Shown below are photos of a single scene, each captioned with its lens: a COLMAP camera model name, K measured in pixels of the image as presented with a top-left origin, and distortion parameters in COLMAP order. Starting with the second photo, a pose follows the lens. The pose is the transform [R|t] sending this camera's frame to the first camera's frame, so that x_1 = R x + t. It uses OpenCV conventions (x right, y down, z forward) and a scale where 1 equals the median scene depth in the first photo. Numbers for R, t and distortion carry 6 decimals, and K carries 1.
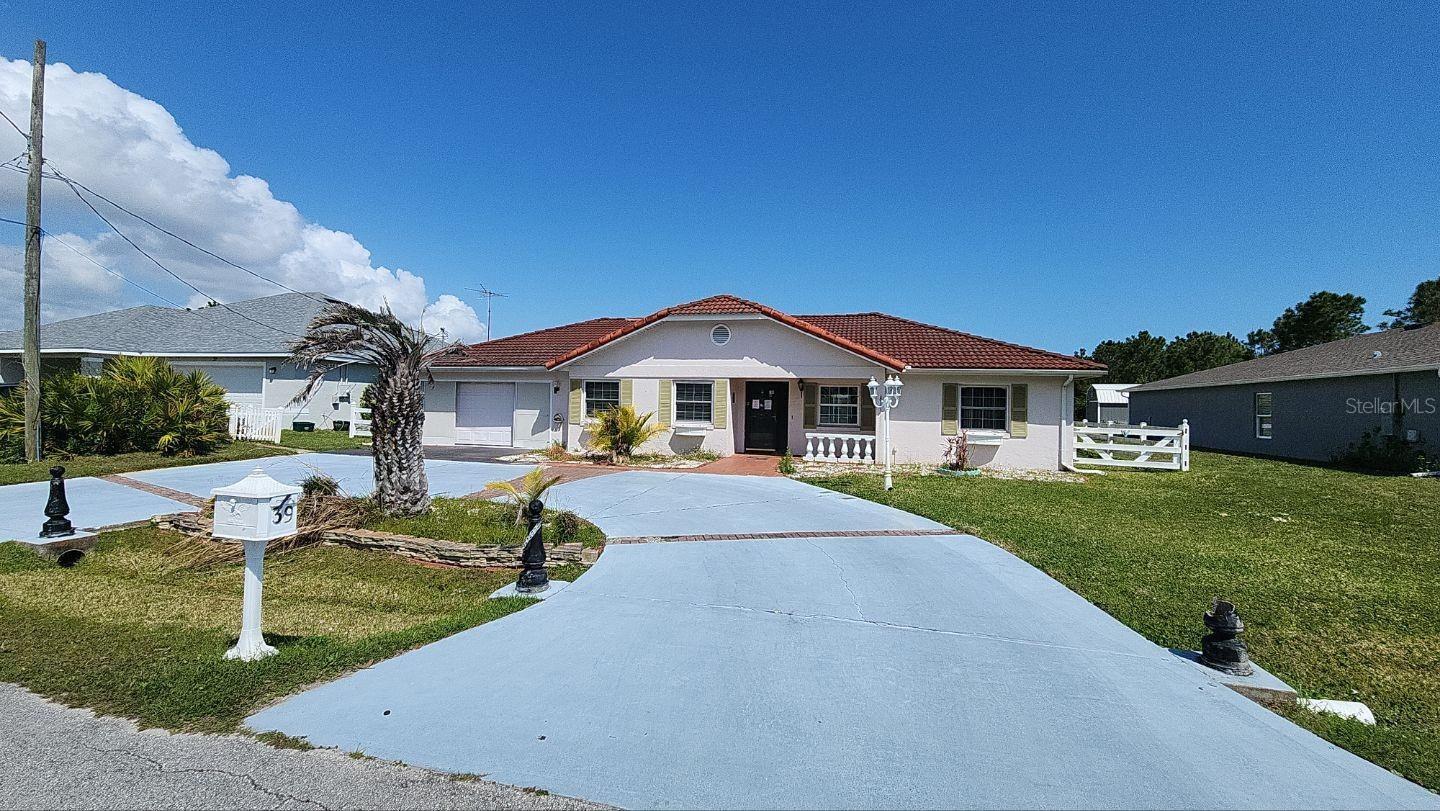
lens RADIAL K [[587.5, 0, 717.7], [0, 587.5, 404.8], [0, 0, 1]] dist [-0.013178, -0.000154]
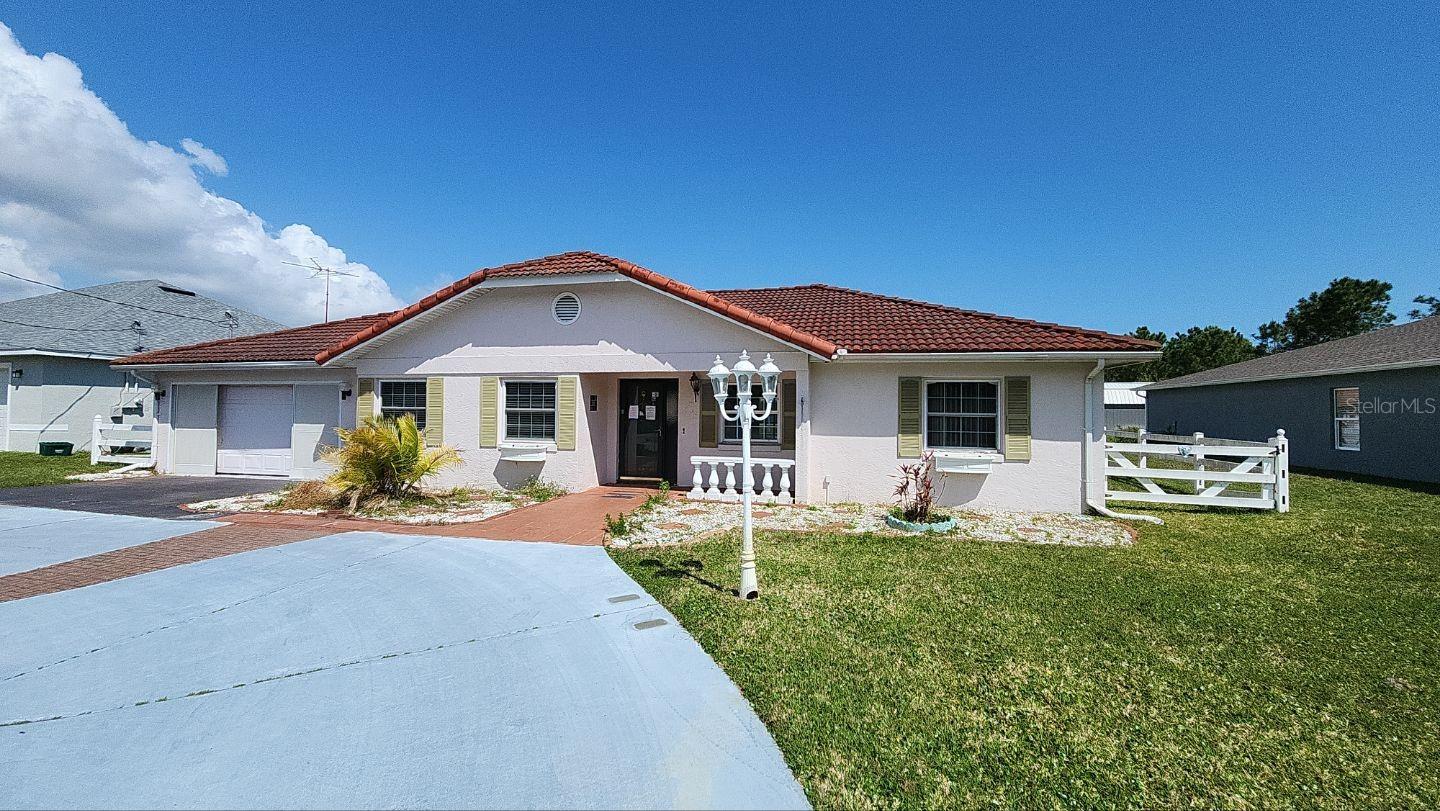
lens RADIAL K [[587.5, 0, 722.1], [0, 587.5, 403.0], [0, 0, 1]] dist [-0.013178, -0.000154]
pose [[0.999781, -0.011603, 0.017399, 0.164528], [0.011823, 0.999850, -0.012624, -0.001926], [-0.017250, 0.012827, 0.999769, 0.331670]]
